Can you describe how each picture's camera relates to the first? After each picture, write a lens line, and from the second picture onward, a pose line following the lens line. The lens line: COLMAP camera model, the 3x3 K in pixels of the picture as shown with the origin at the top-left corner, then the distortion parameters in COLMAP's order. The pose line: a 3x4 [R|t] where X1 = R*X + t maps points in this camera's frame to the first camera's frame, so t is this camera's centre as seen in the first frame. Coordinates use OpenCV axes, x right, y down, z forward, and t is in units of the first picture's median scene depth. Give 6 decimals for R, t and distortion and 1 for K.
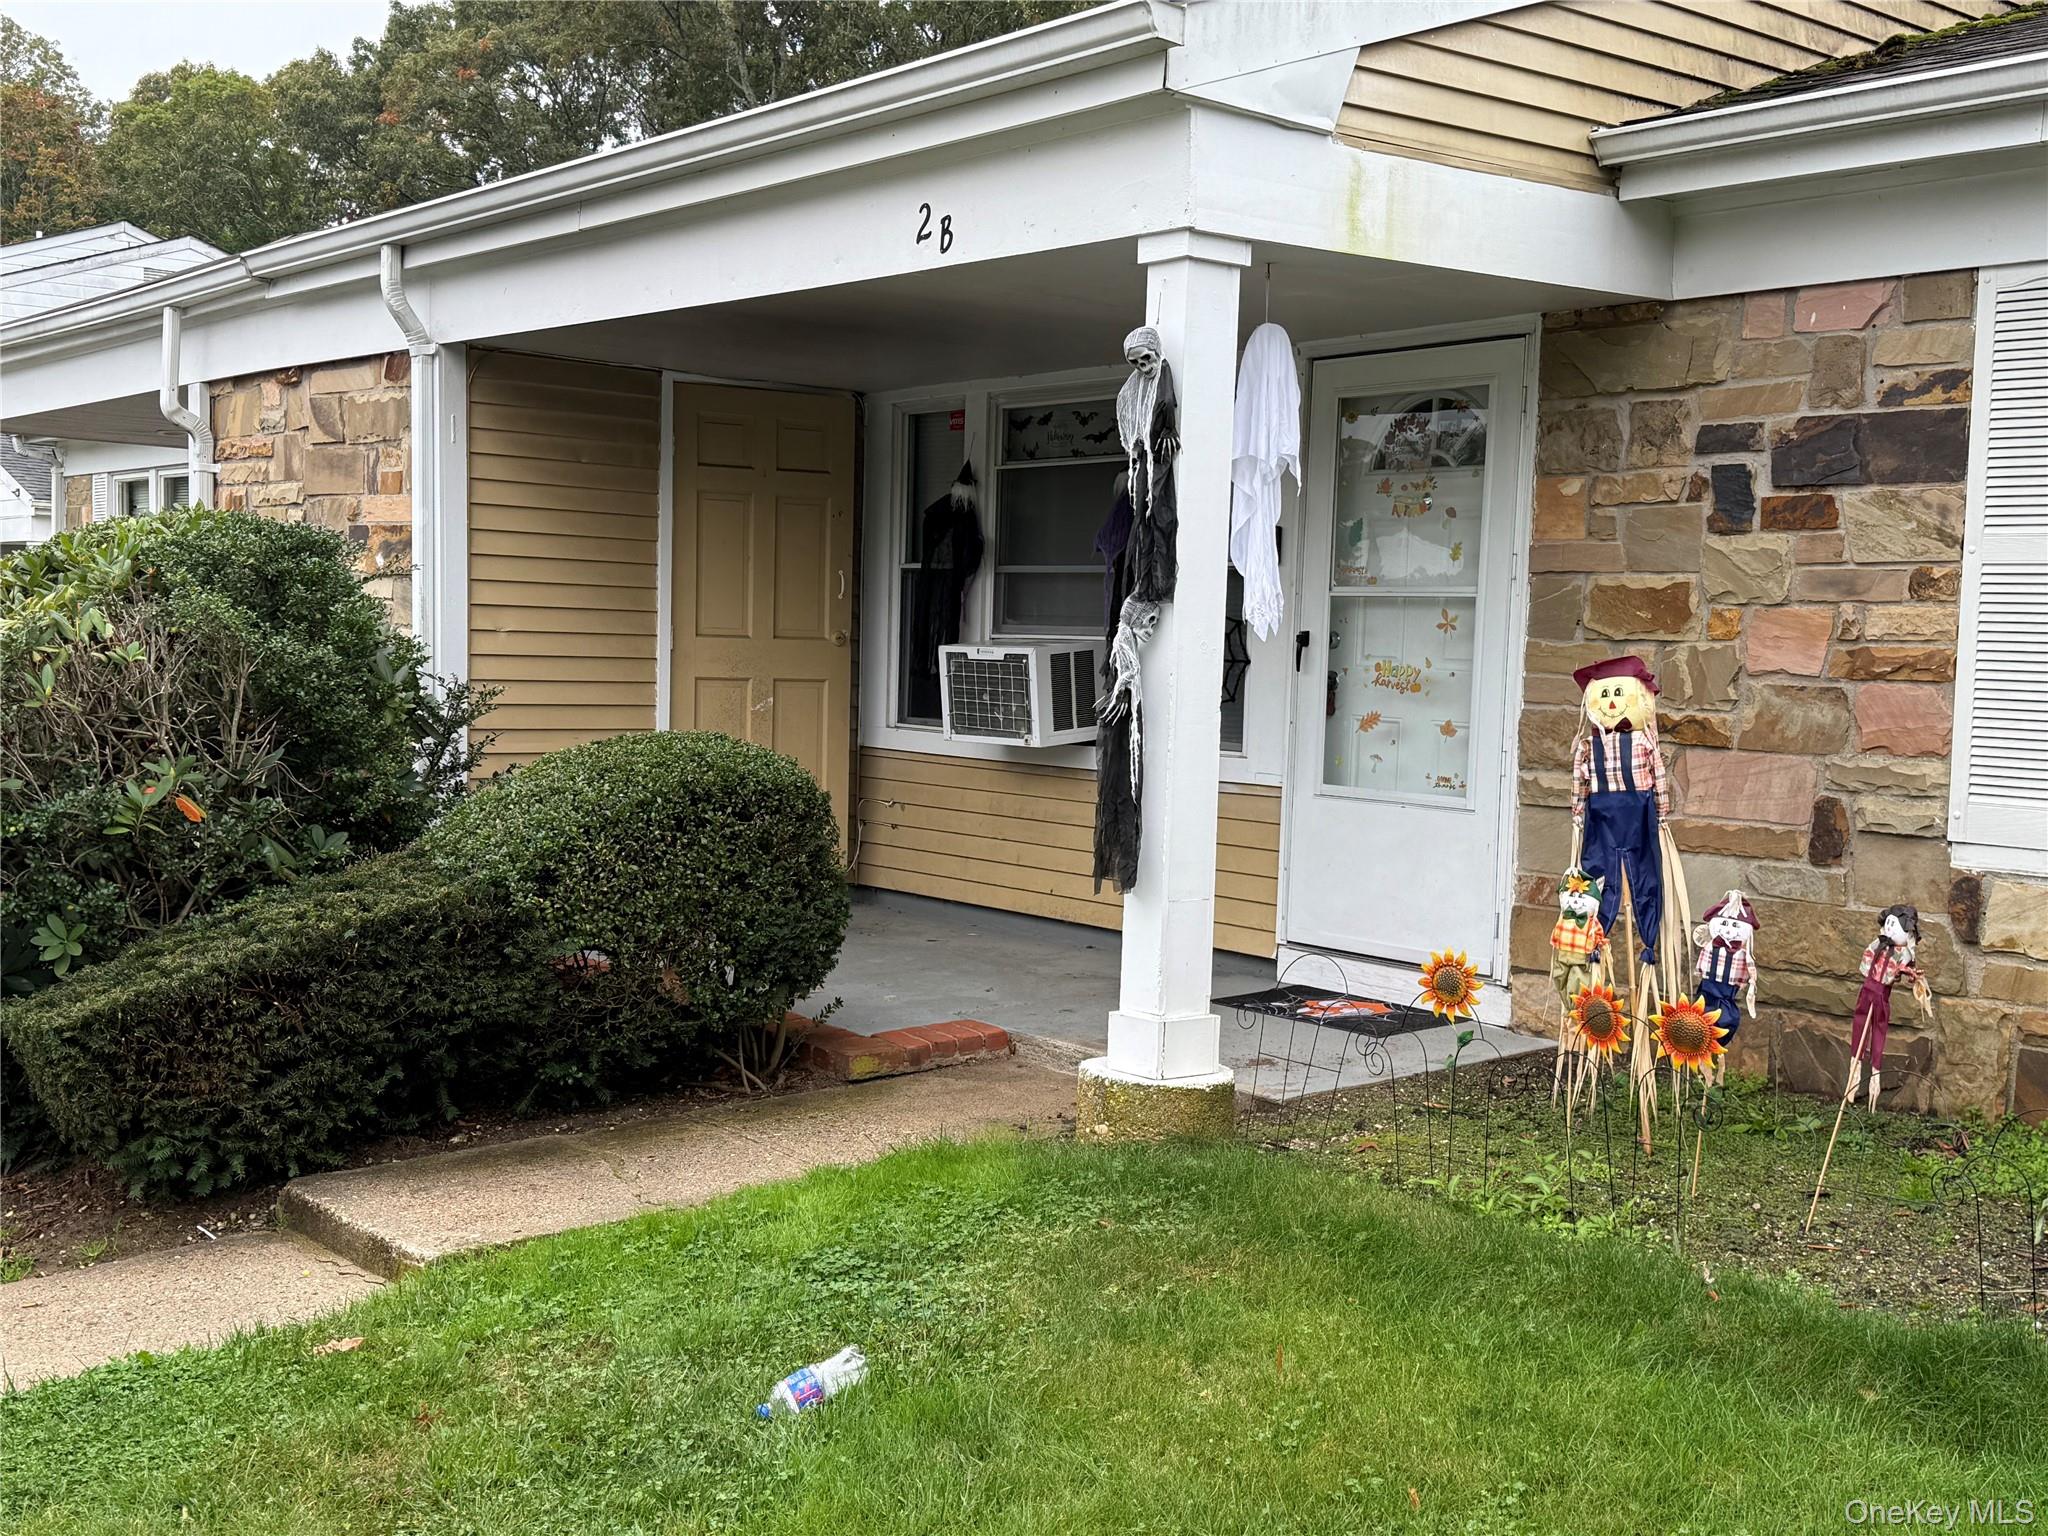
lens RADIAL K [[2245.9, 0, 1018.3], [0, 2245.9, 776.2], [0, 0, 1]] dist [0.206460, -0.455691]
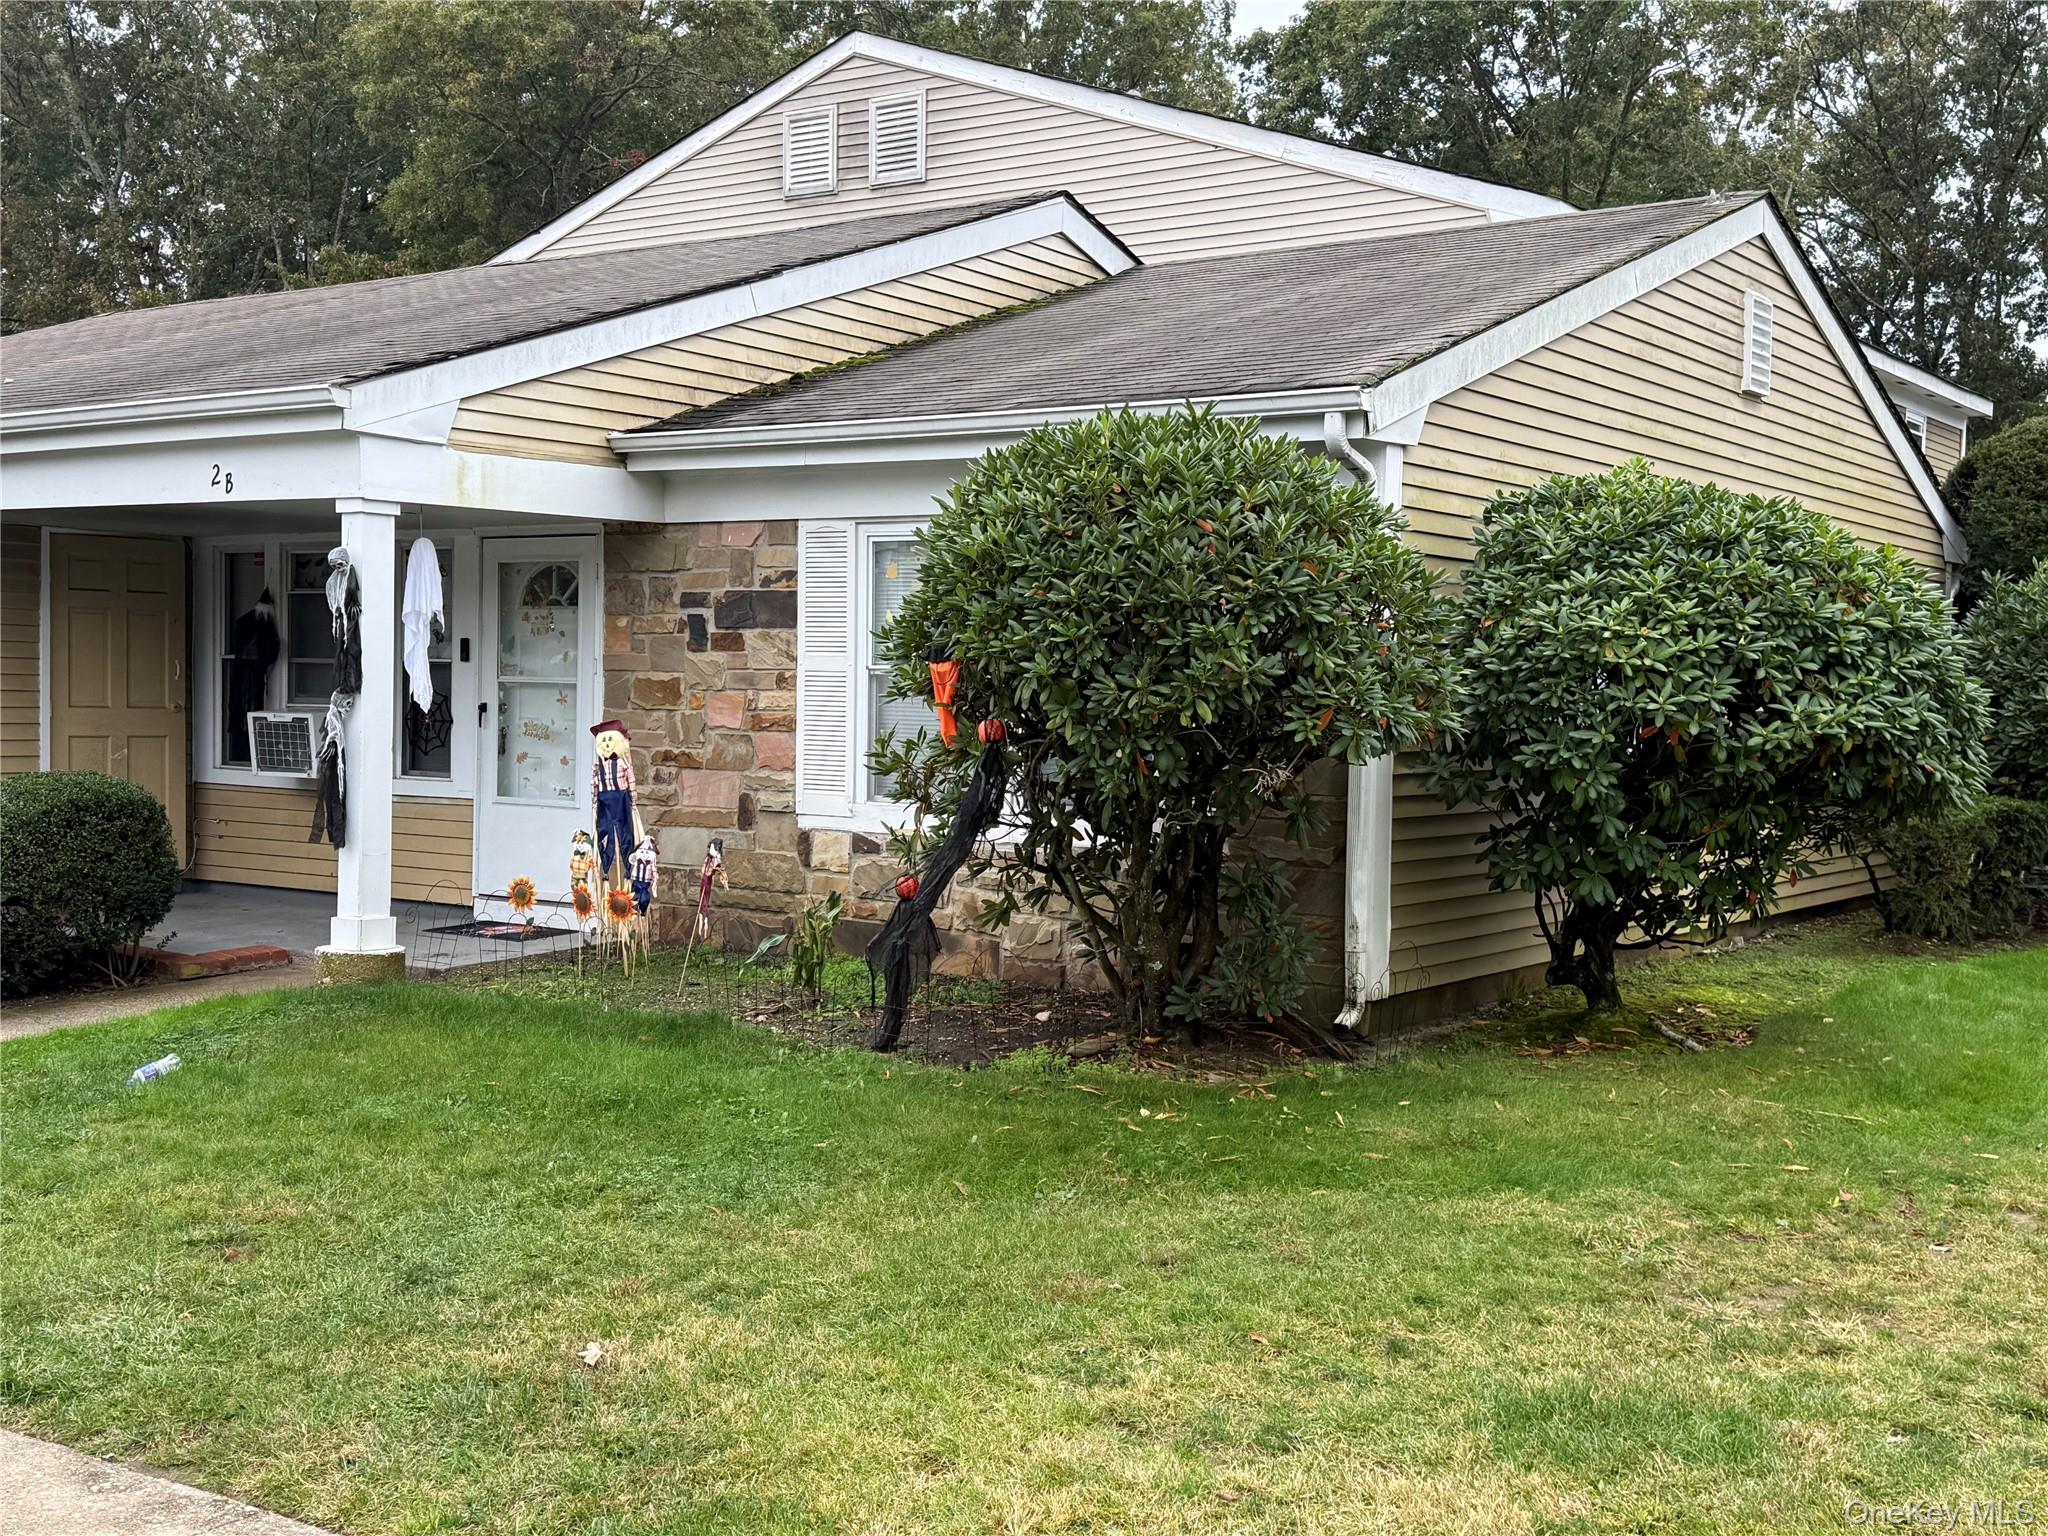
lens RADIAL K [[2245.9, 0, 1018.3], [0, 2245.9, 776.2], [0, 0, 1]] dist [0.206460, -0.455691]
pose [[0.965733, -0.020198, 0.258752, 0.093096], [0.025319, 0.999544, -0.016474, 0.031695], [-0.258301, 0.022461, 0.965803, -0.849287]]
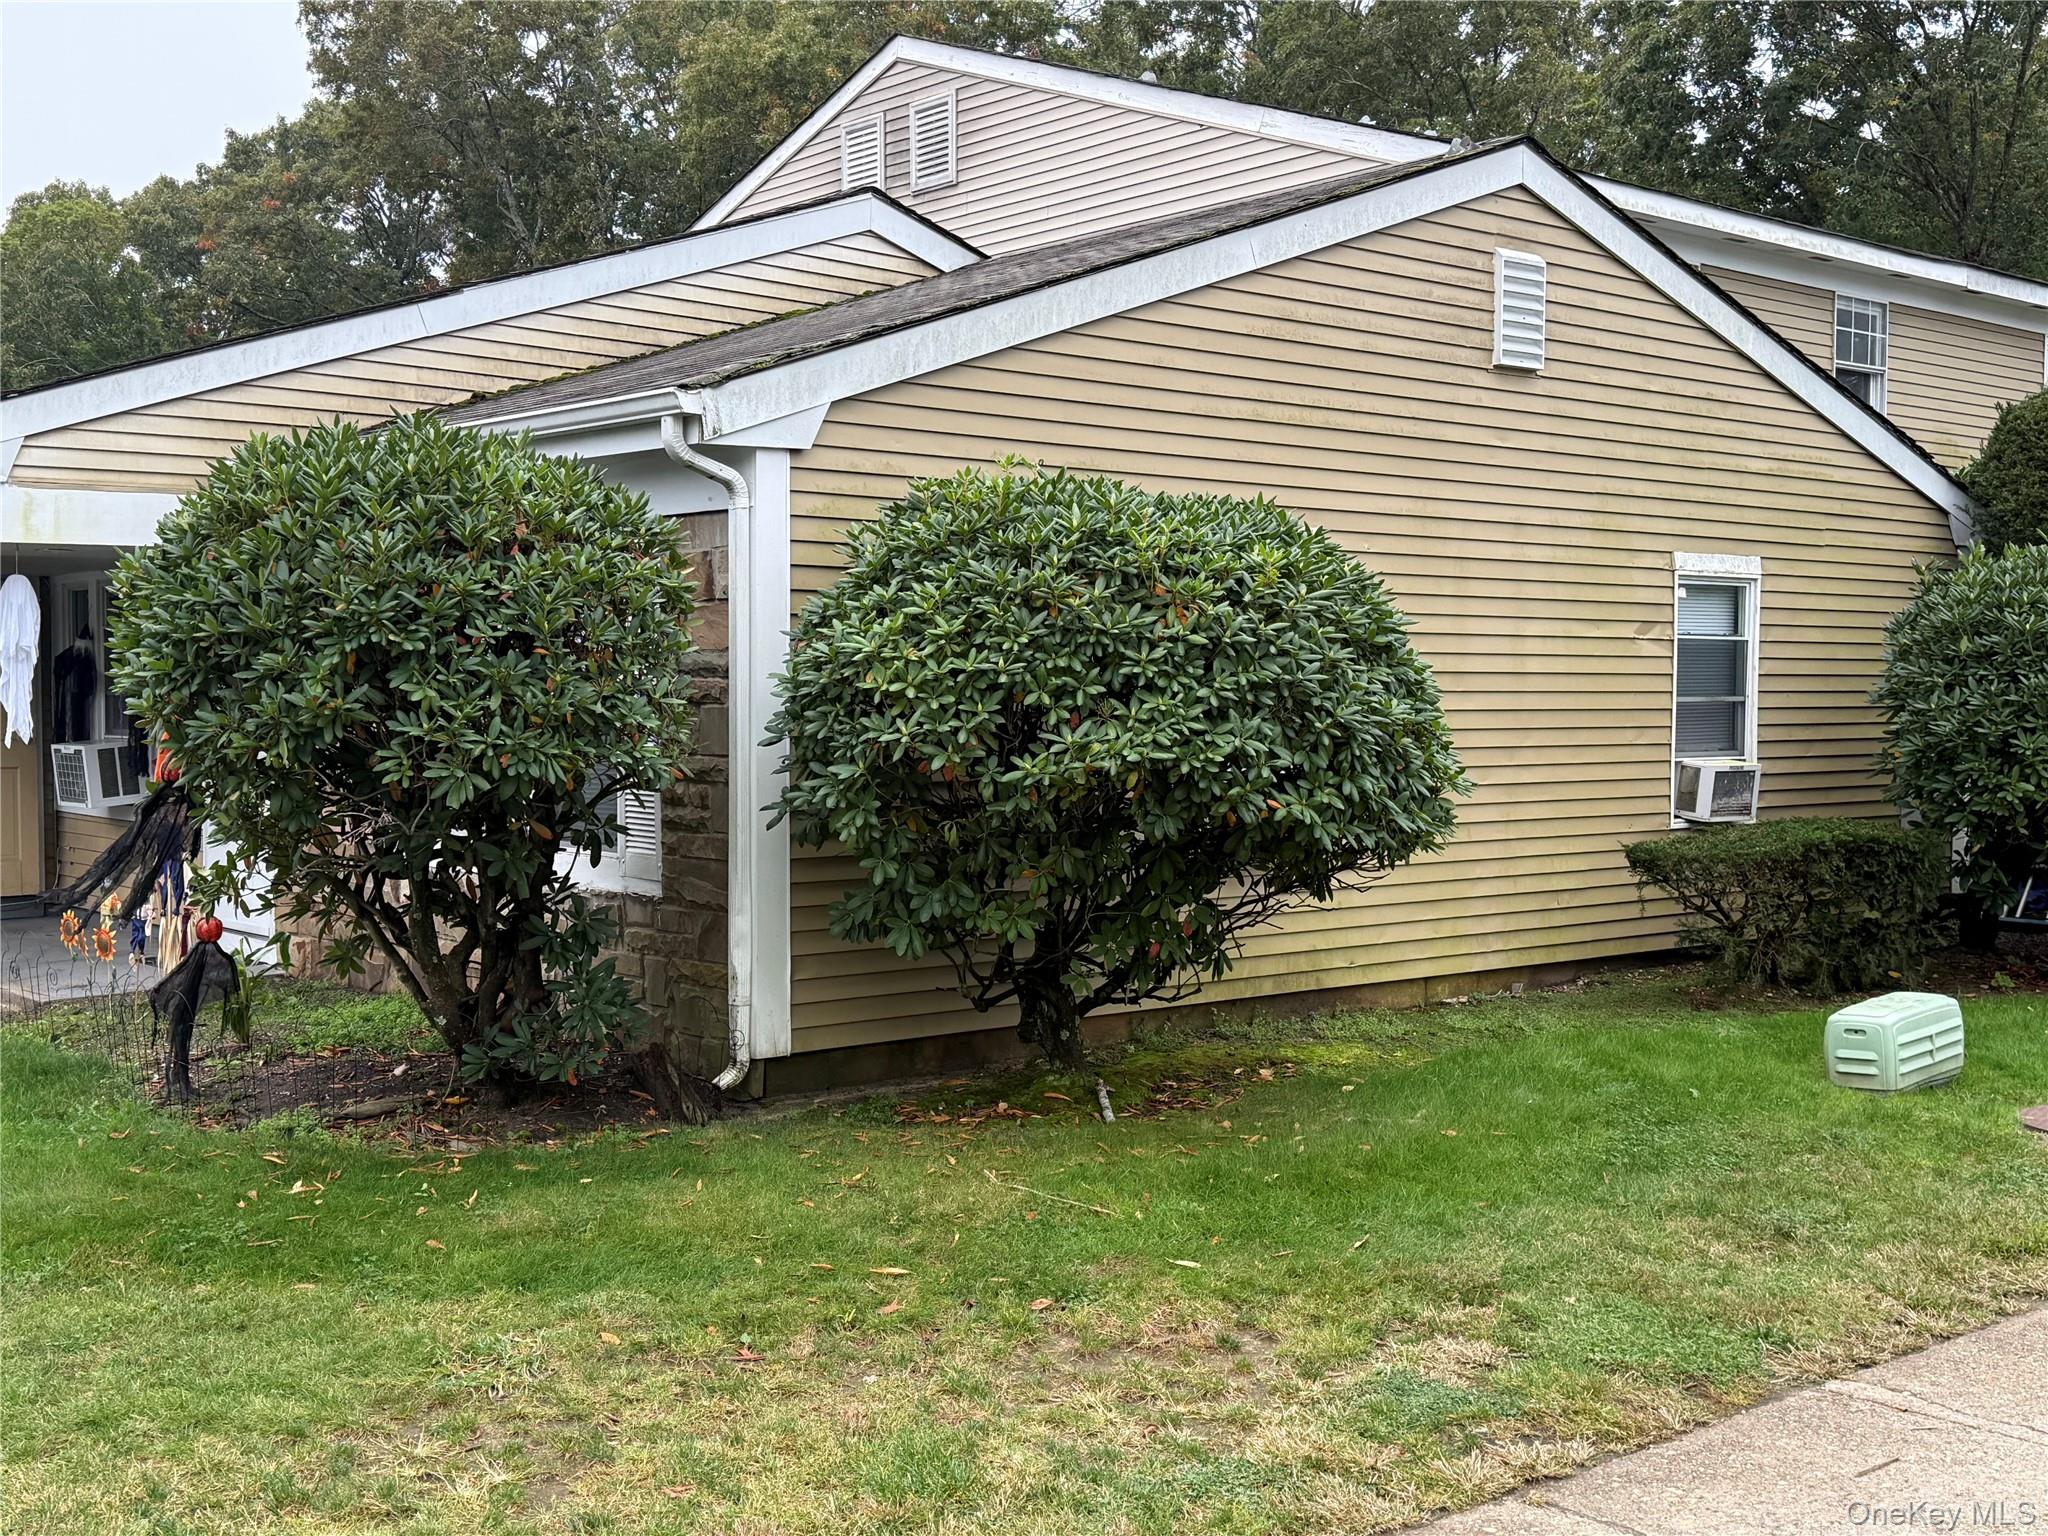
lens RADIAL K [[2245.9, 0, 1018.3], [0, 2245.9, 776.2], [0, 0, 1]] dist [0.206460, -0.455691]
pose [[0.999592, -0.025361, 0.013108, 0.860606], [0.025693, 0.999337, -0.025791, 0.030117], [-0.012445, 0.026117, 0.999581, -0.829128]]
